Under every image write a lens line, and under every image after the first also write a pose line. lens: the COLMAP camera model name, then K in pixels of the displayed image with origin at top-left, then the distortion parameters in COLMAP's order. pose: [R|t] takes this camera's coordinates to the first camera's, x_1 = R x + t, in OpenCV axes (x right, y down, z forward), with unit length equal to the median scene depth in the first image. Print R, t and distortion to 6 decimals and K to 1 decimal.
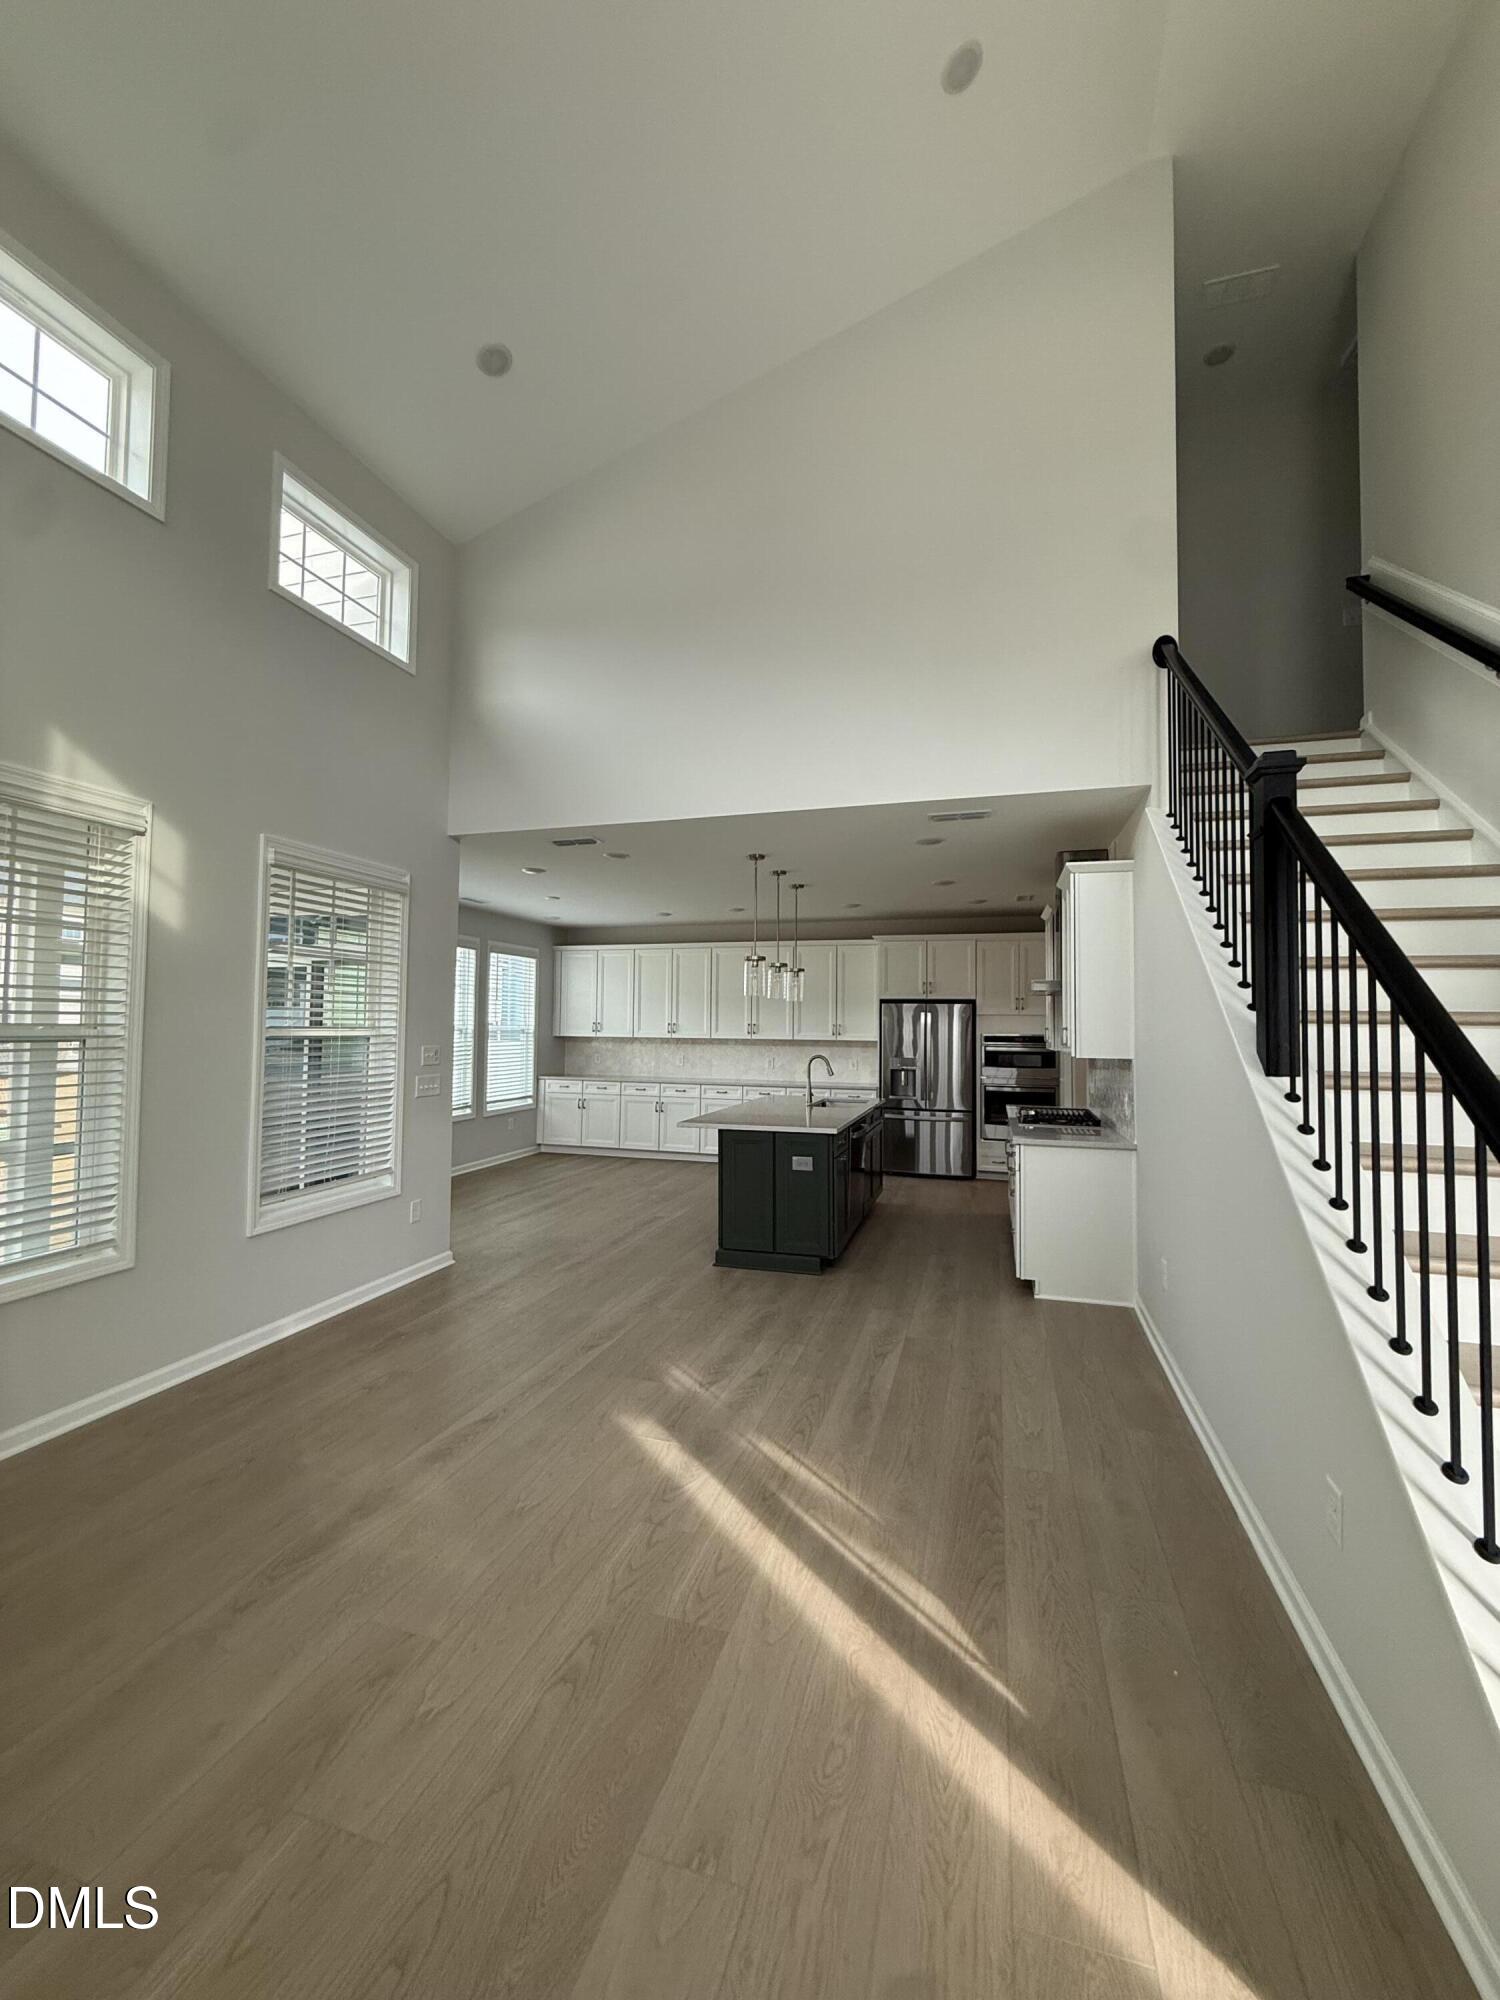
lens RADIAL K [[800.1, 0, 748.7], [0, 800.1, 999.3], [0, 0, 1]] dist [-0.003373, 0.000314]
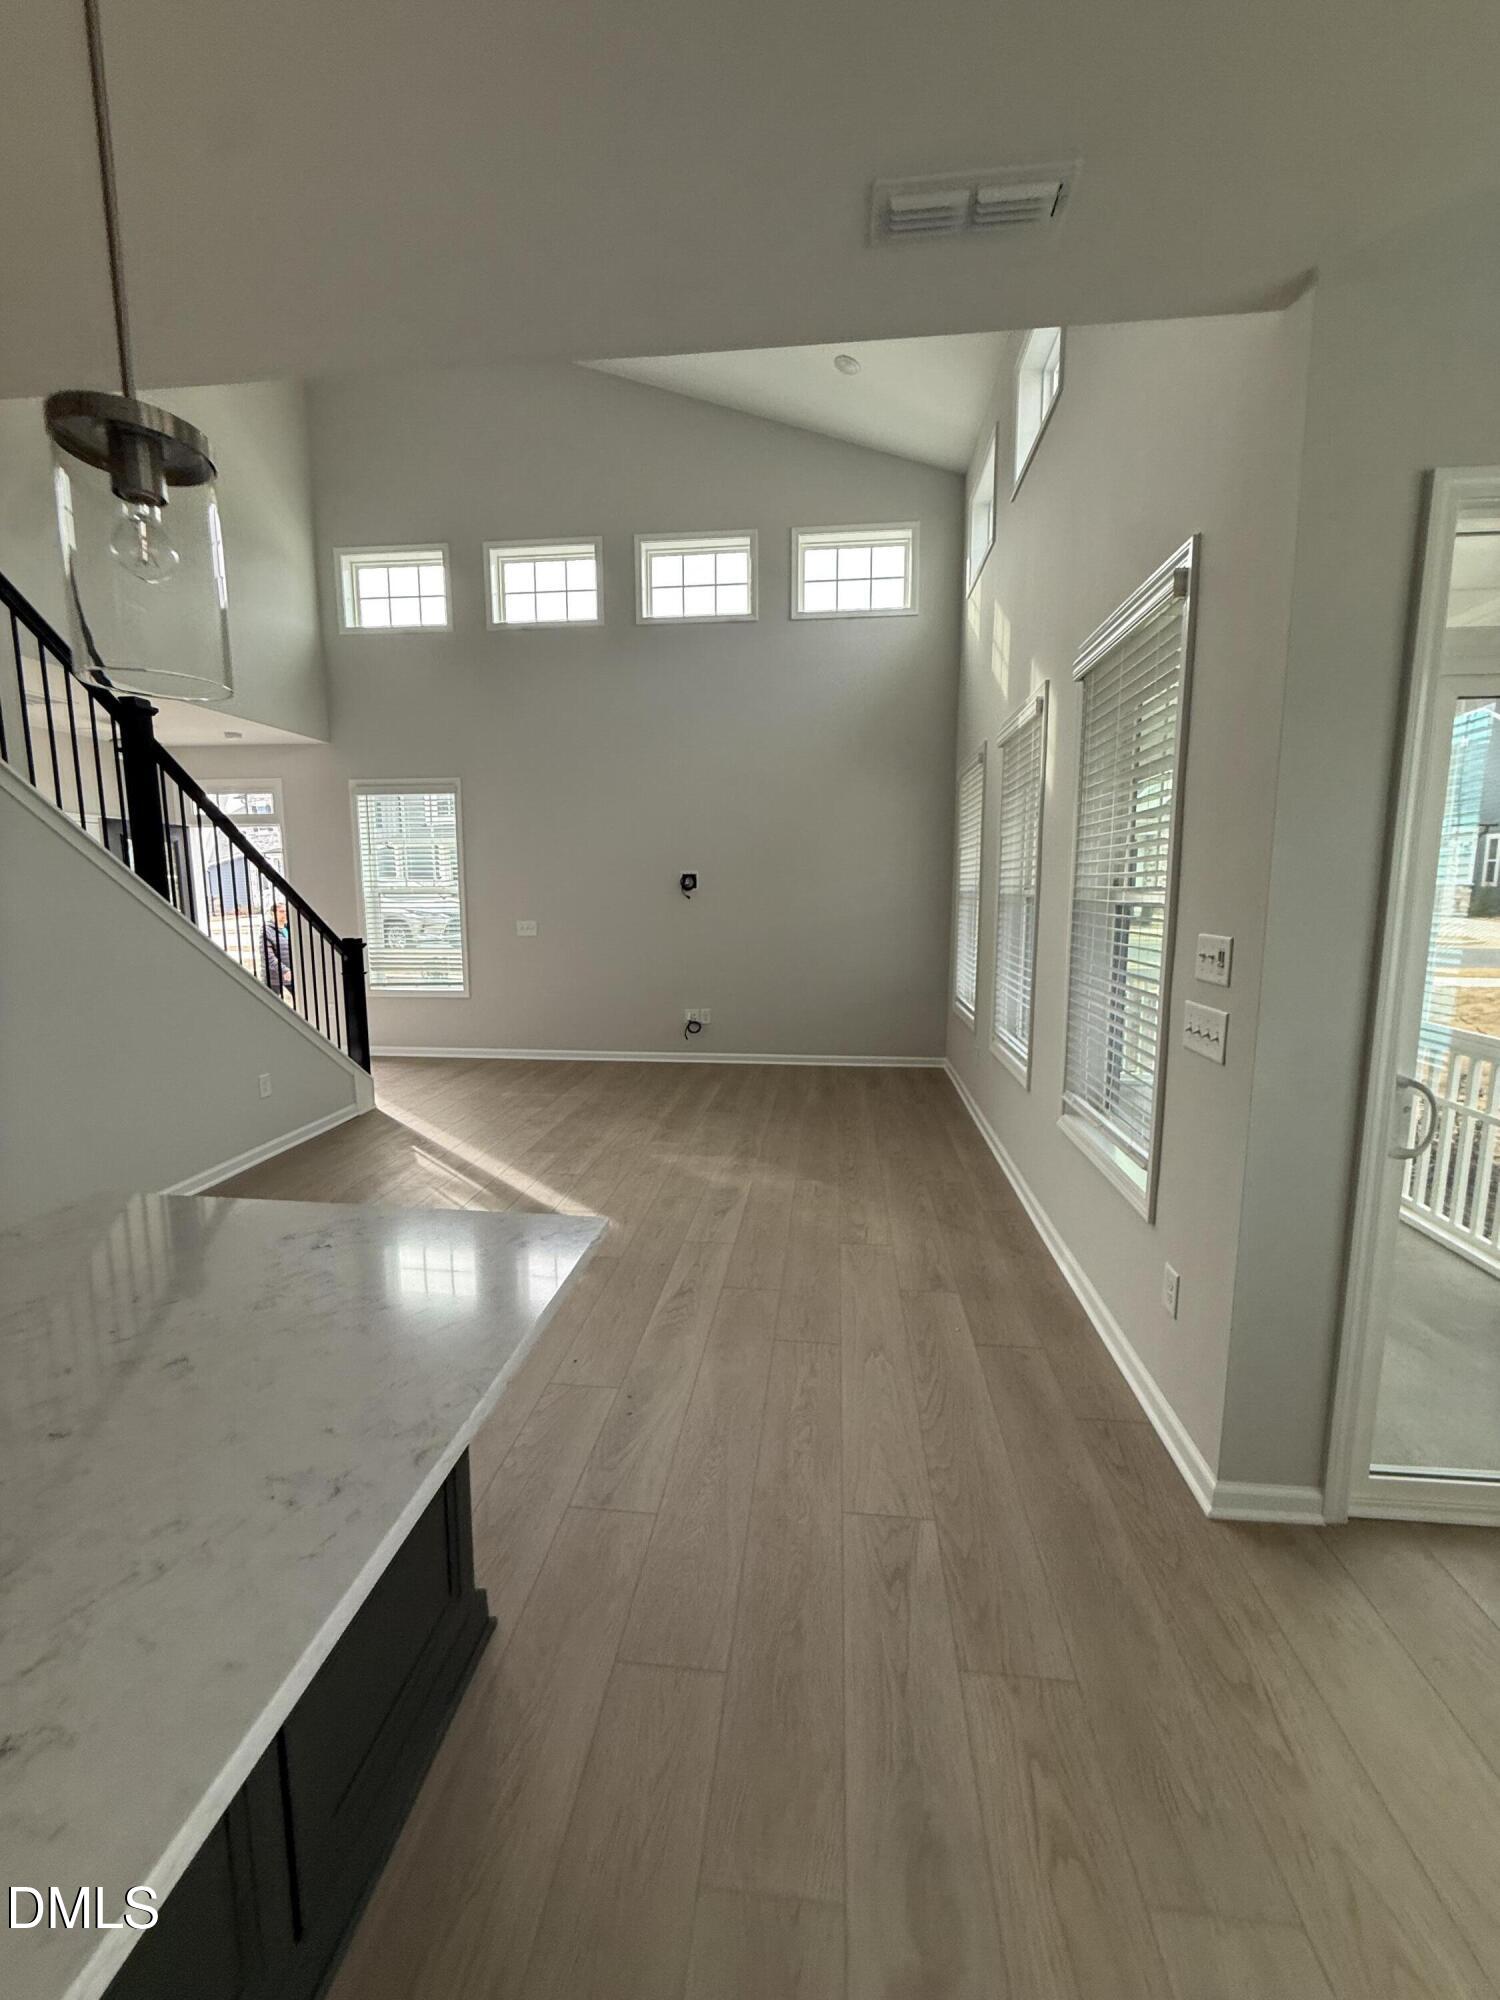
lens RADIAL K [[800.1, 0, 751.4], [0, 800.1, 993.8], [0, 0, 1]] dist [-0.003373, 0.000314]
pose [[-0.981770, 0.008531, -0.189884, -0.161076], [-0.009123, 0.995726, 0.091907, 0.095777], [0.189856, 0.091964, -0.977495, 2.388327]]
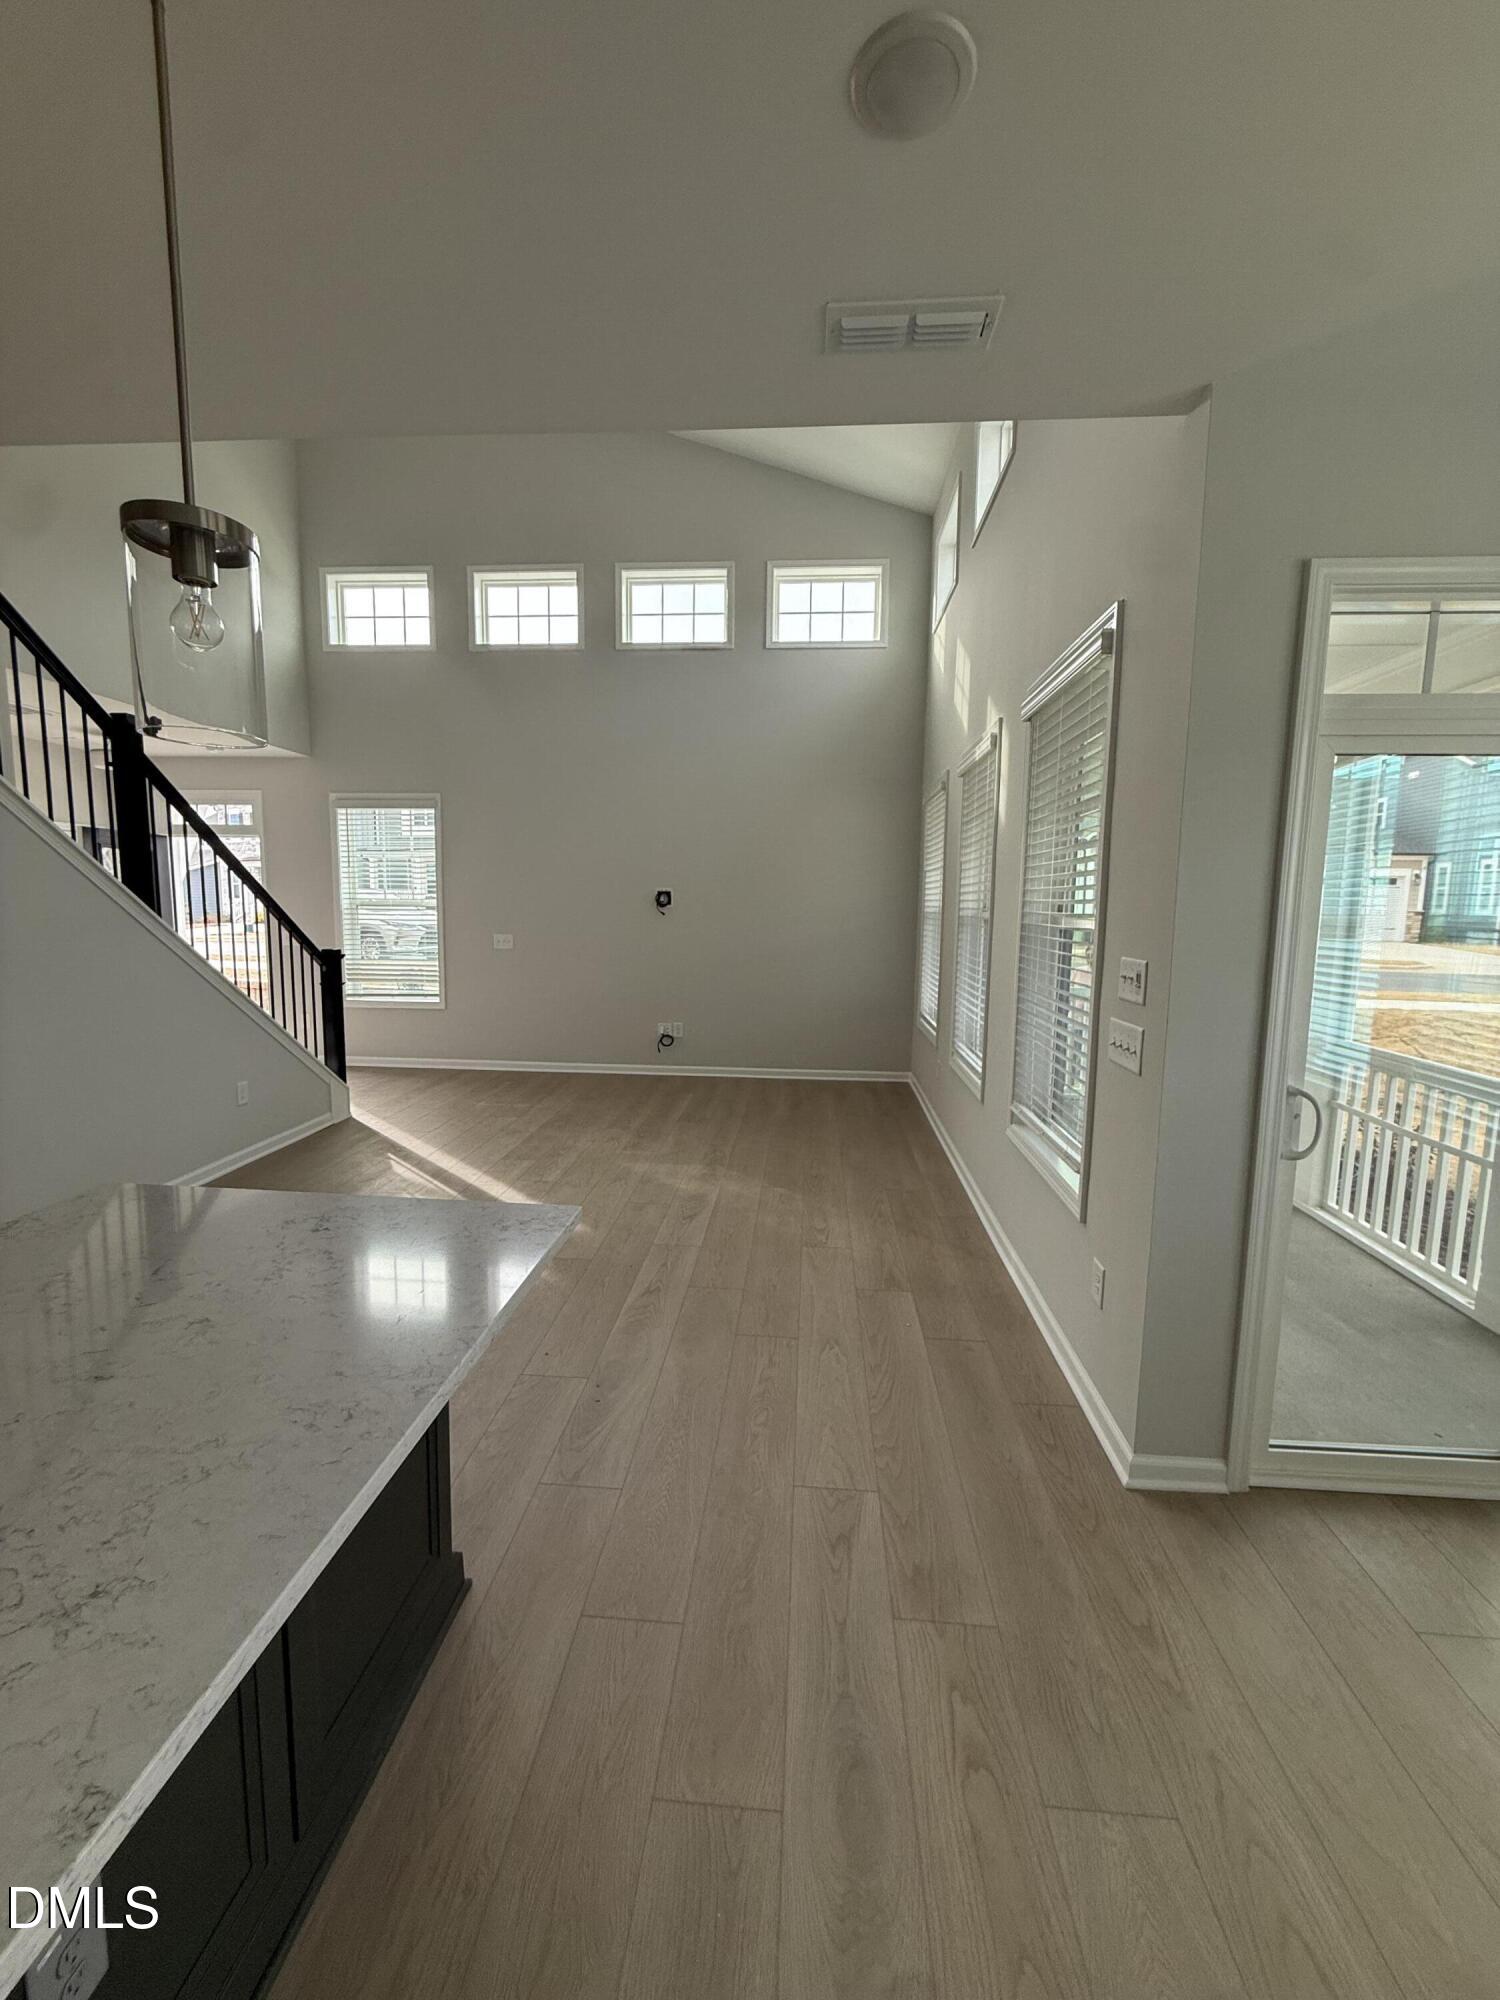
lens RADIAL K [[800.1, 0, 753.7], [0, 800.1, 992.9], [0, 0, 1]] dist [-0.003373, 0.000314]
pose [[-0.974875, -0.007208, -0.222637, -0.158951], [-0.023612, 0.997189, 0.071106, 0.091698], [0.221498, 0.074576, -0.972305, 2.455421]]
